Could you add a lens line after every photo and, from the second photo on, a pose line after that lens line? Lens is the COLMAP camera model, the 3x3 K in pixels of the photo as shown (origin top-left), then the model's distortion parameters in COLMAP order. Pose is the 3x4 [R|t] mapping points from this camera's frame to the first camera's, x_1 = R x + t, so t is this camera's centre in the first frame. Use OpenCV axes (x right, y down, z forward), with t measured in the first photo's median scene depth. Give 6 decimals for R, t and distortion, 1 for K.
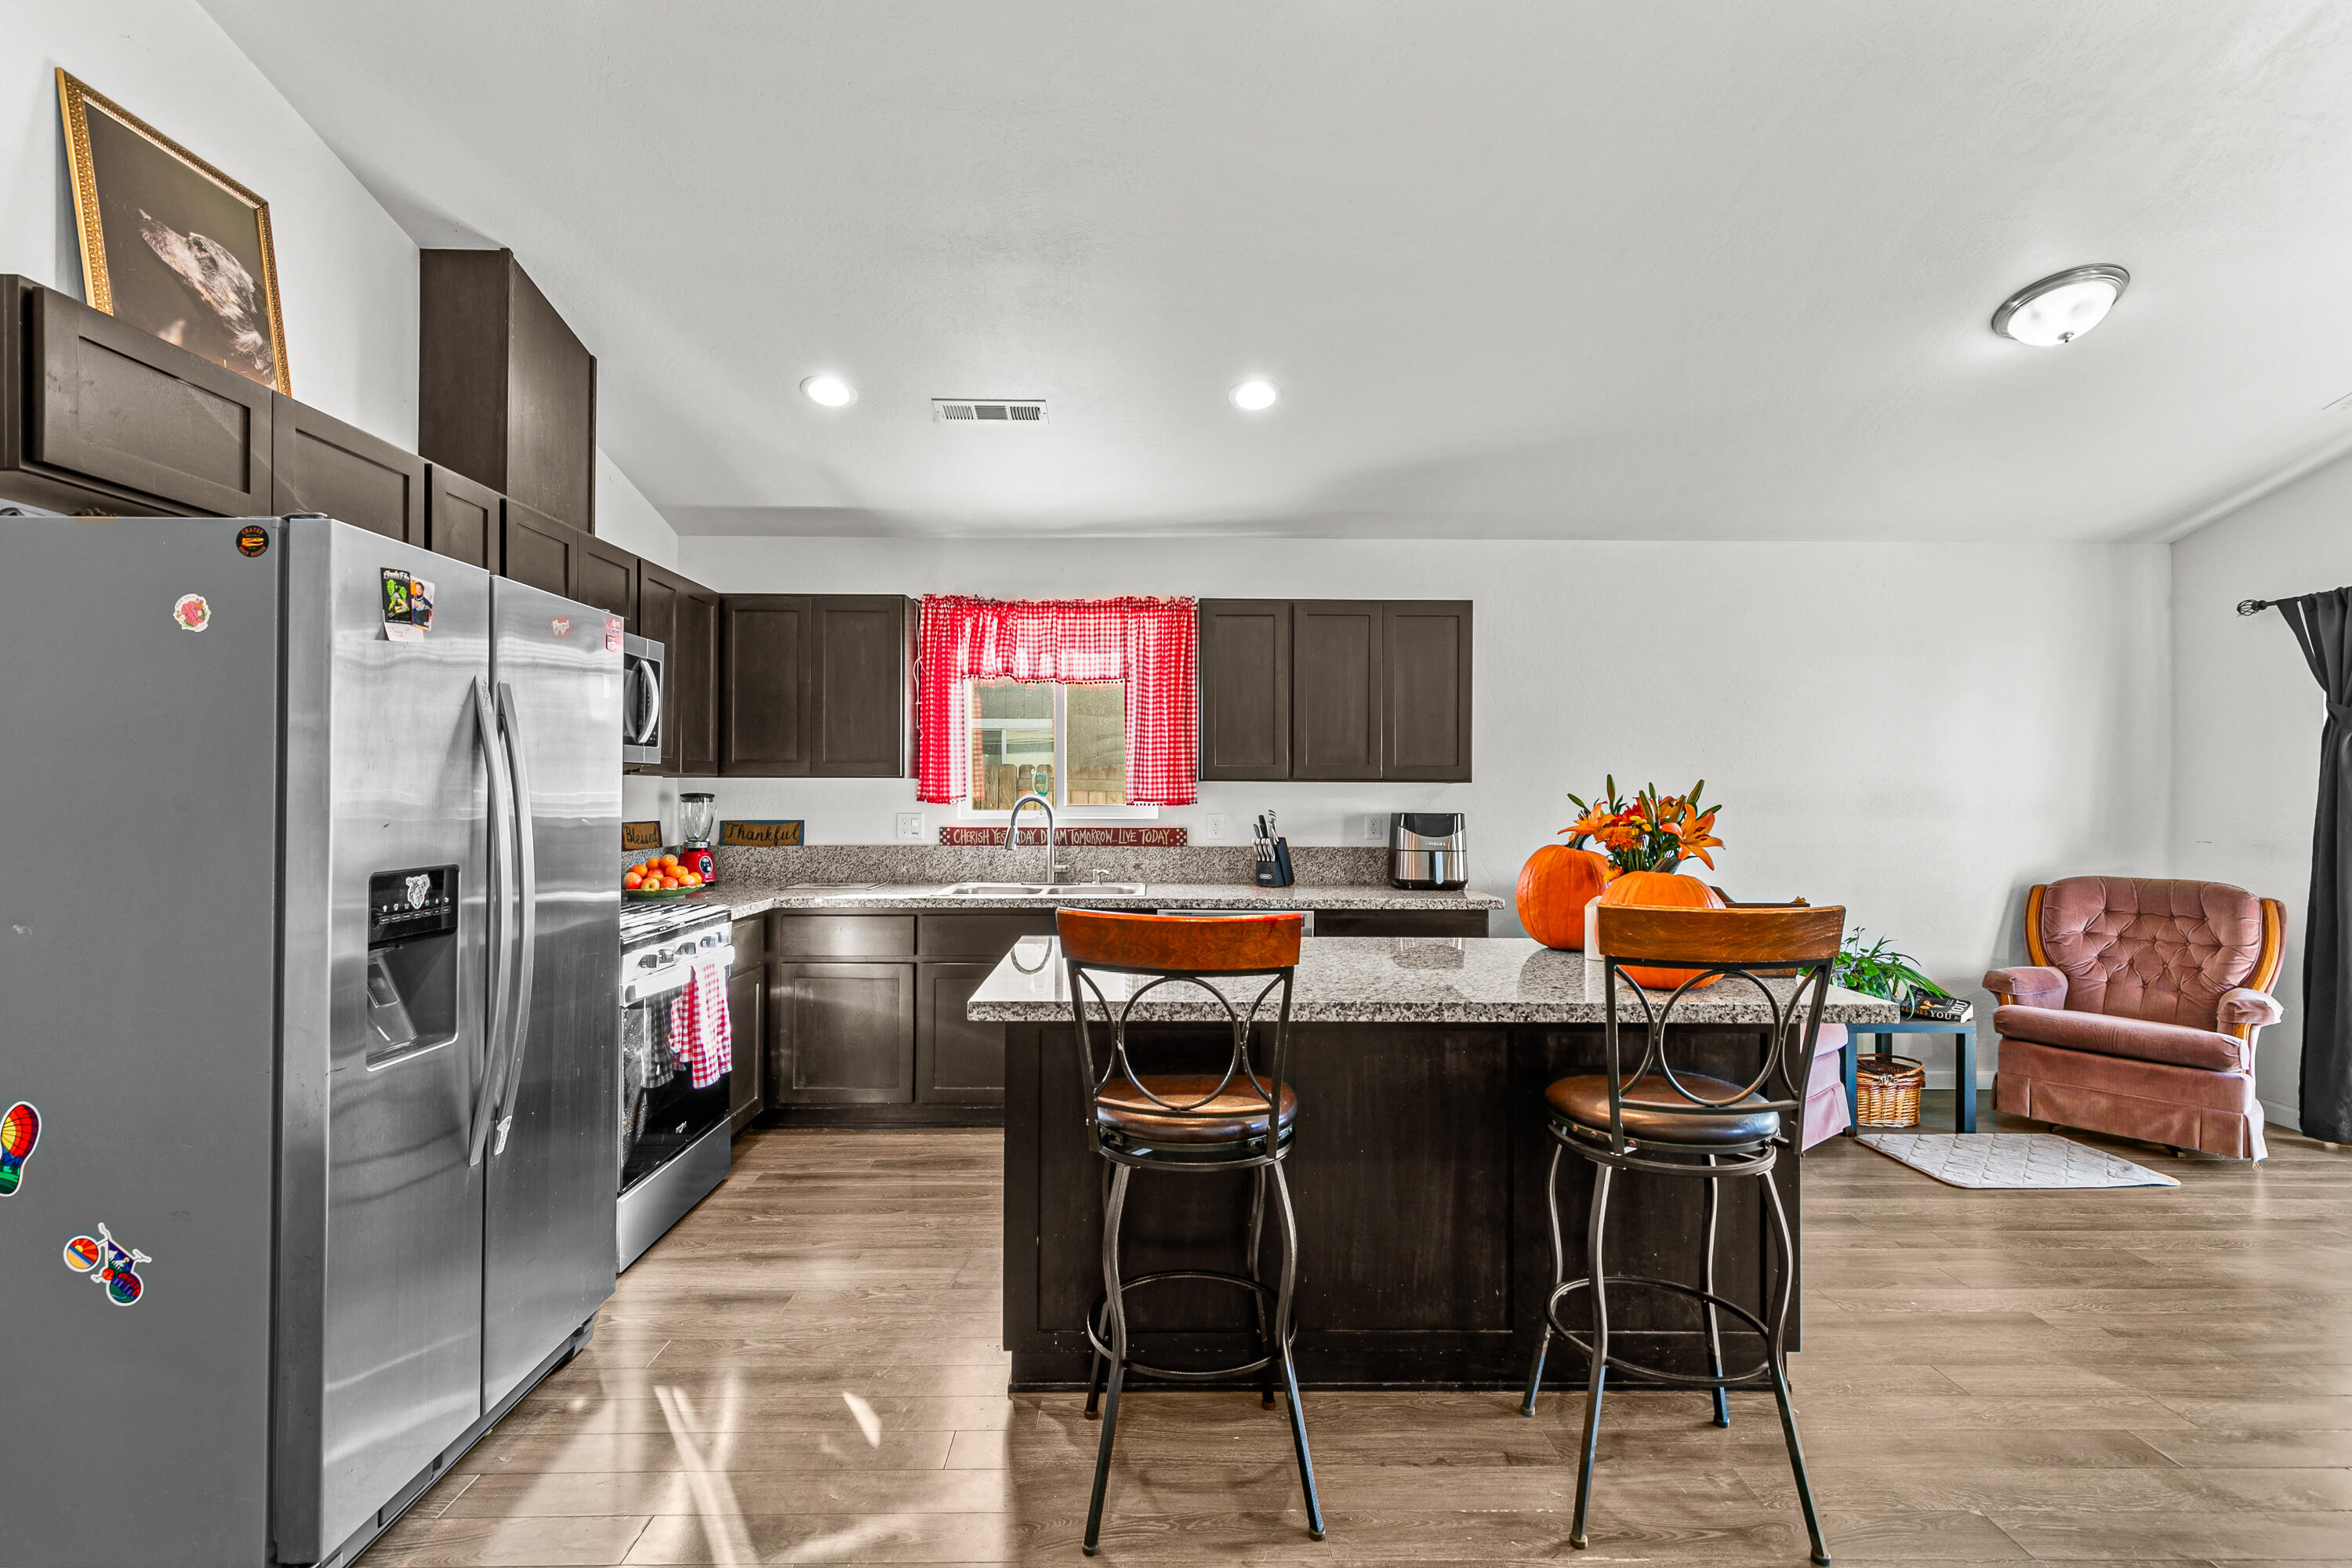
lens RADIAL K [[1081.5, 0, 1154.2], [0, 1081.5, 780.7], [0, 0, 1]] dist [0.014176, -0.002566]
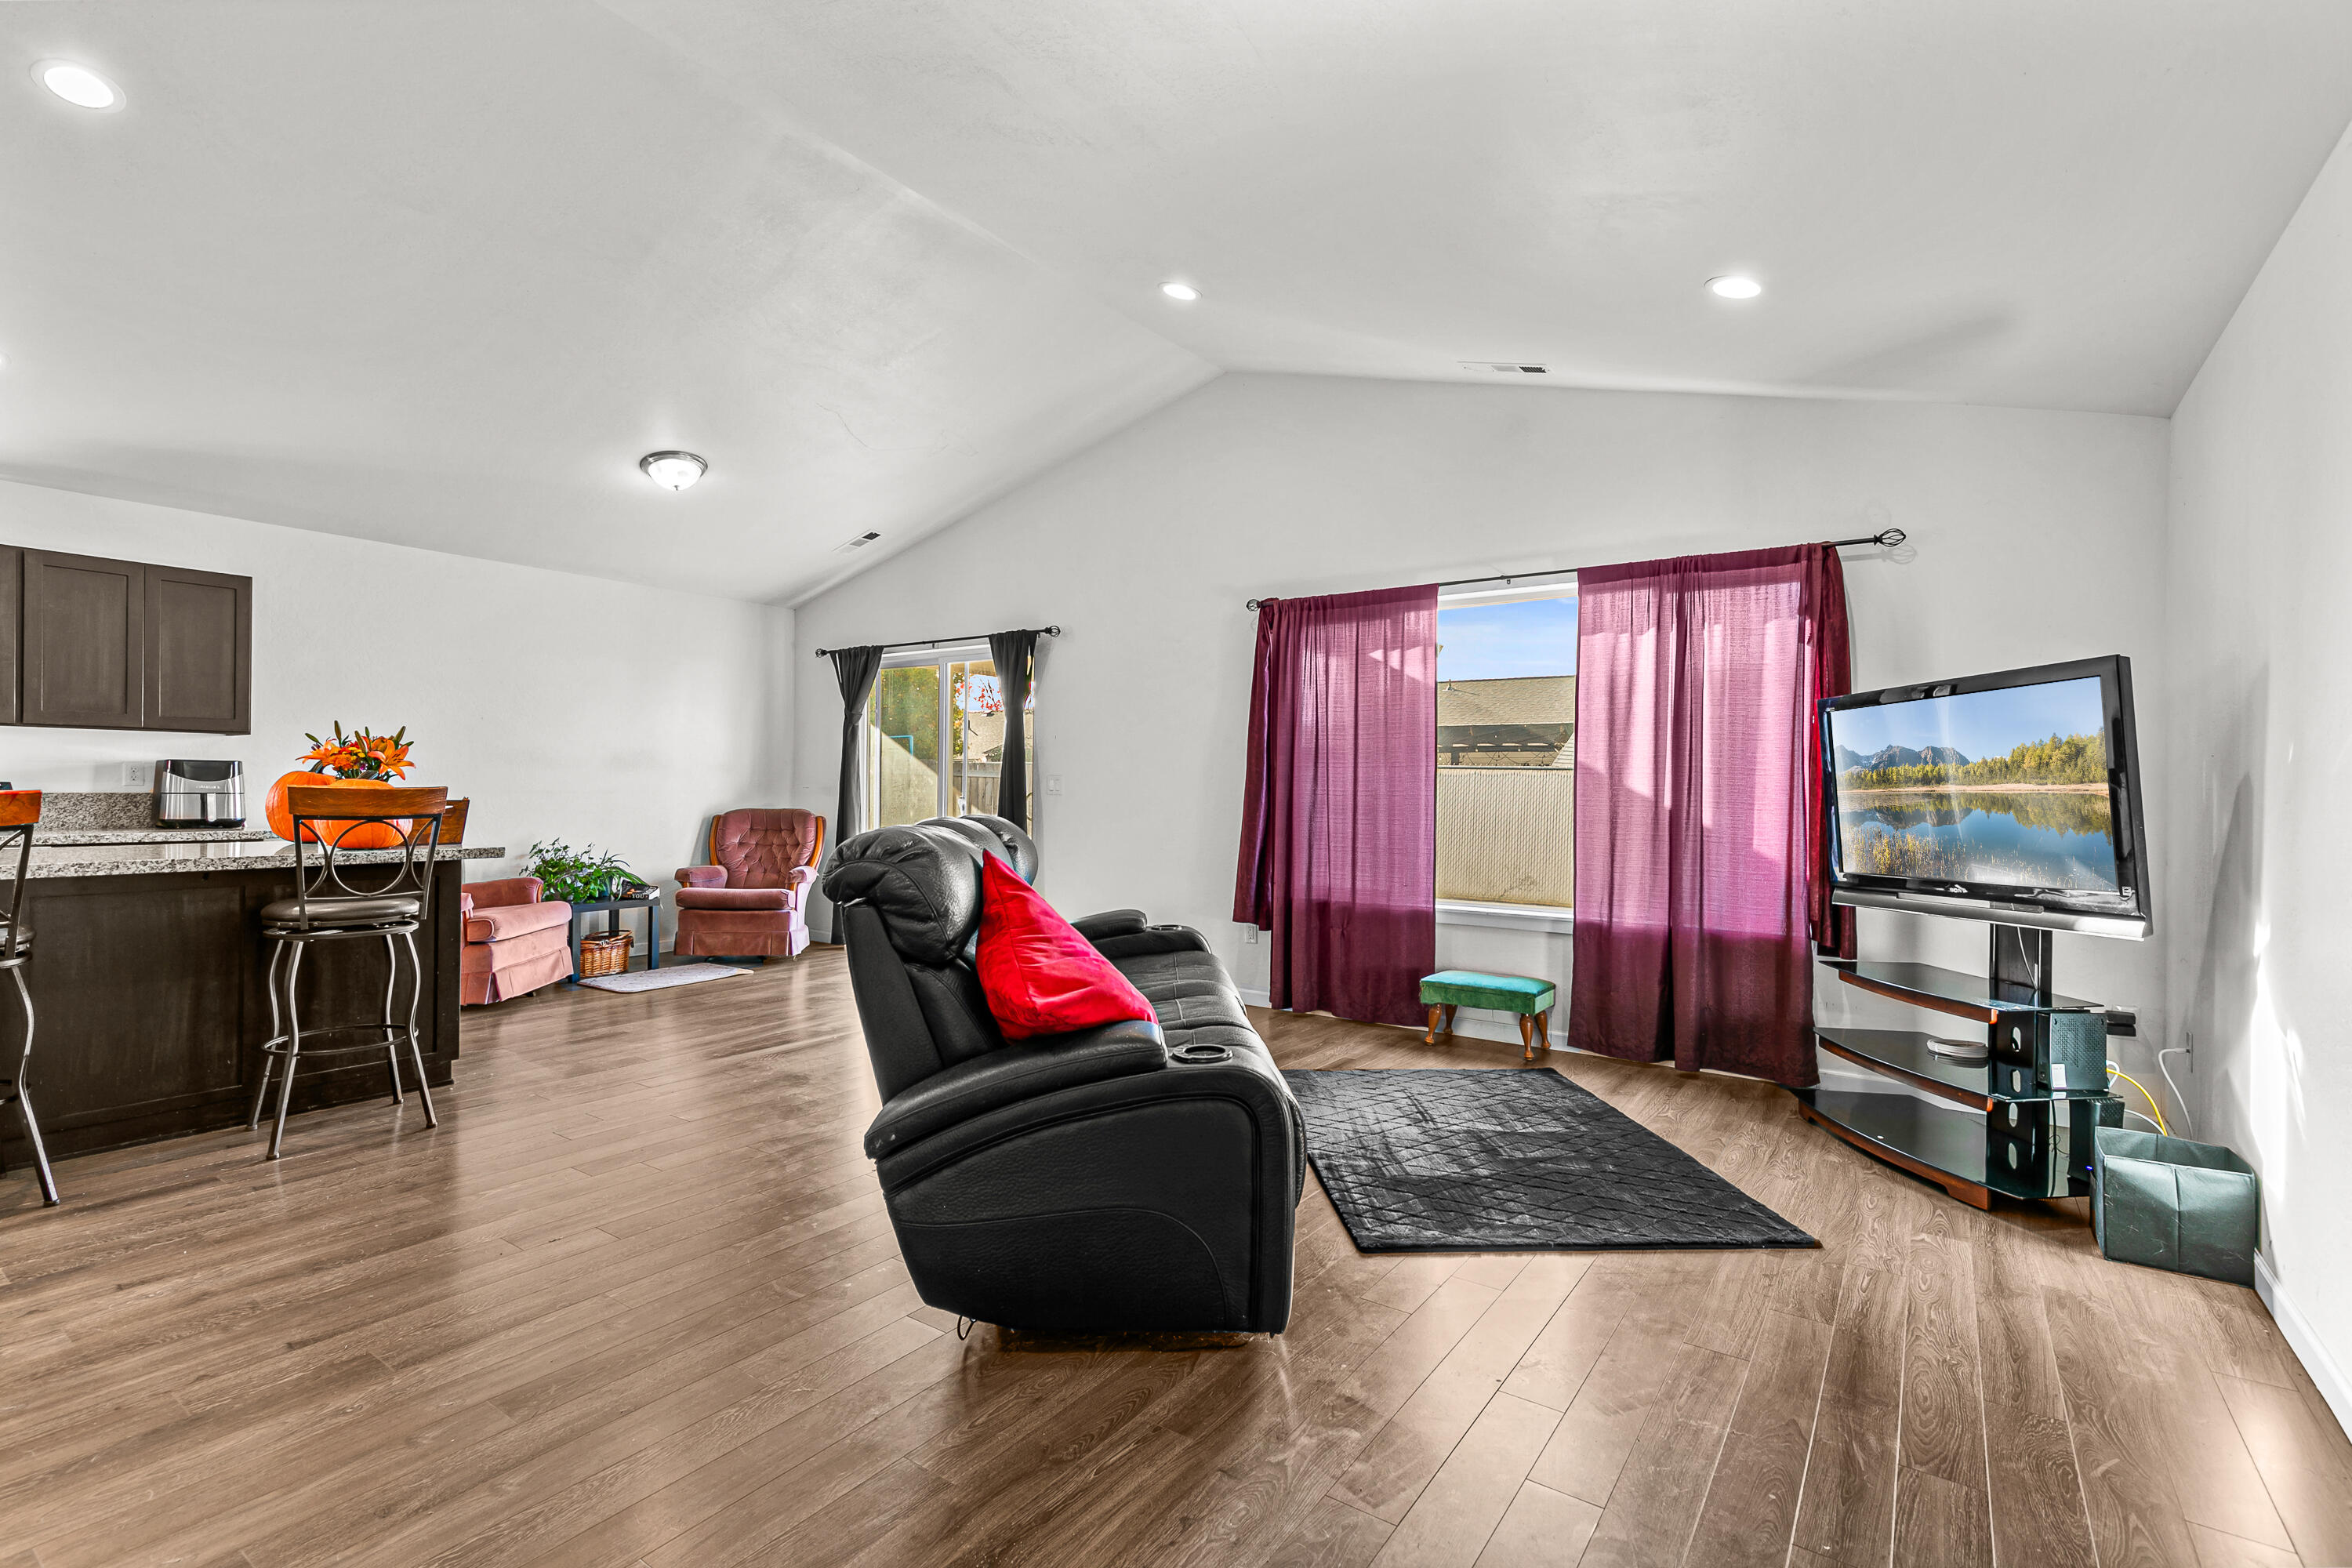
lens RADIAL K [[1081.5, 0, 1189.2], [0, 1081.5, 787.2], [0, 0, 1]] dist [0.014176, -0.002566]
pose [[0.580910, 0.000670, 0.813968, -0.078024], [-0.014293, 0.999854, 0.009378, 0.034798], [-0.813843, -0.017082, 0.580834, -0.527072]]
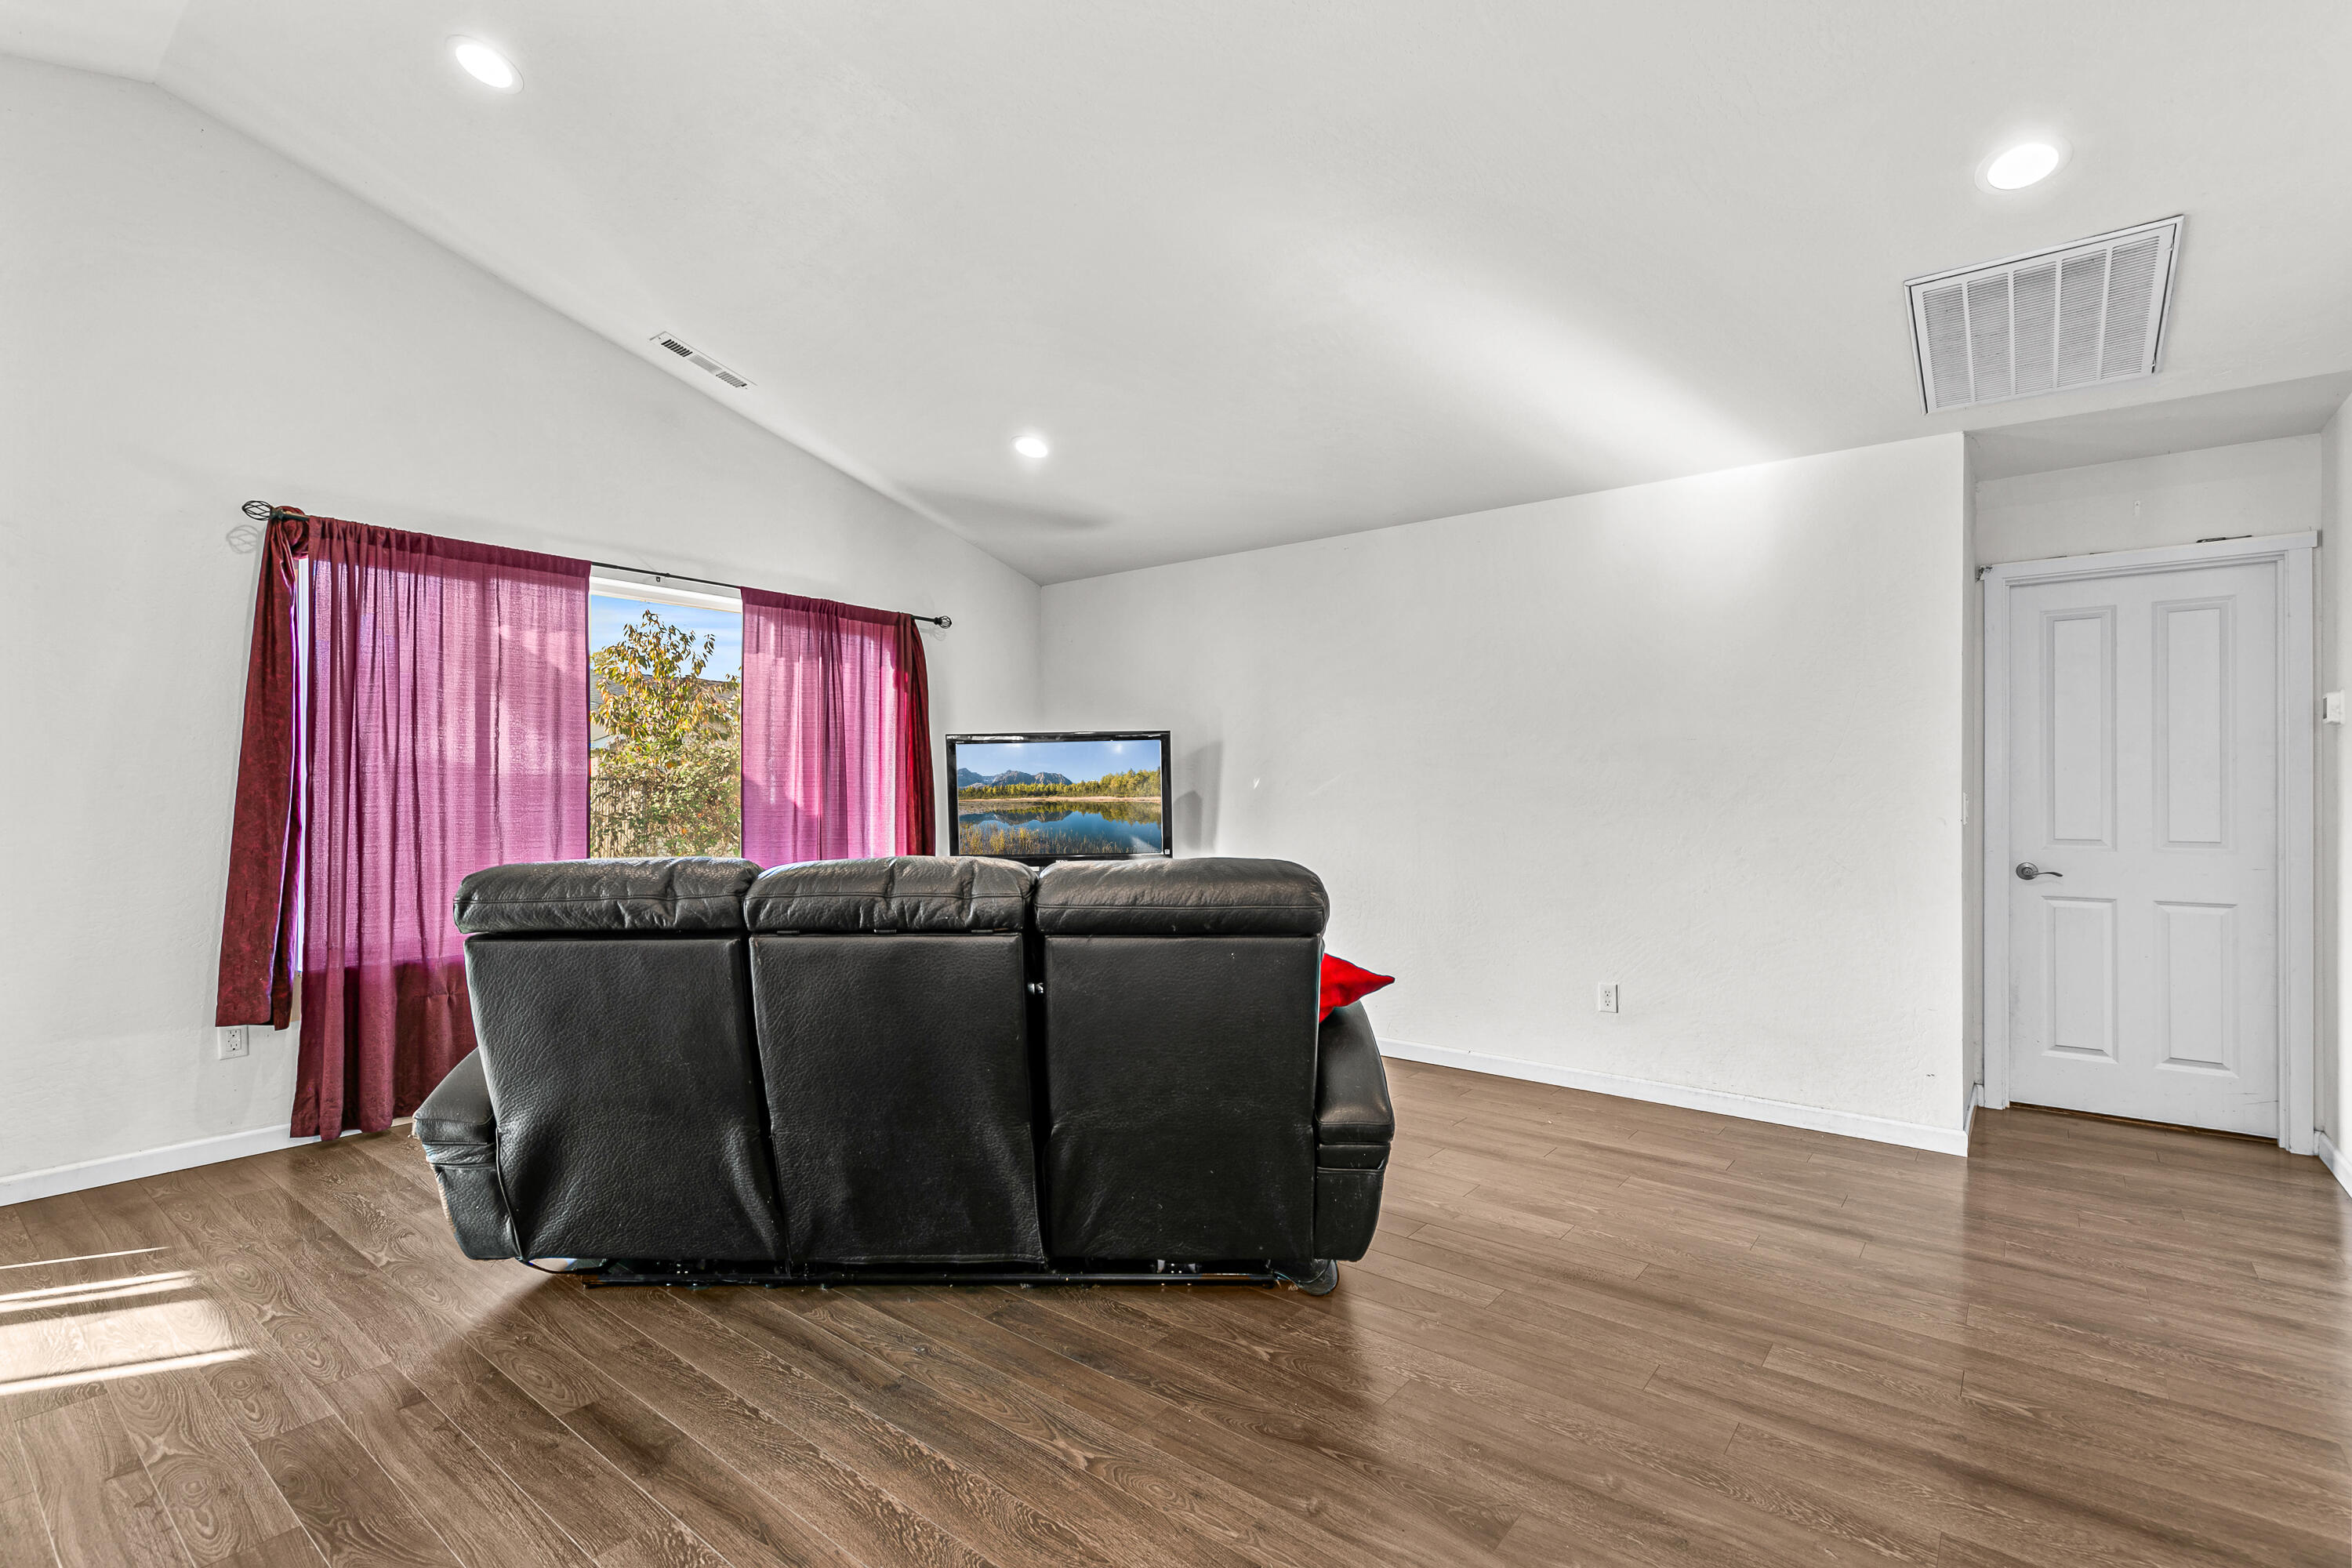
lens RADIAL K [[1081.5, 0, 1182.3], [0, 1081.5, 791.9], [0, 0, 1]] dist [0.014176, -0.002566]
pose [[-0.773344, -0.008249, 0.633933, 0.011354], [-0.015527, 0.999862, -0.005931, 0.029448], [-0.633796, -0.014430, -0.773365, 1.369586]]
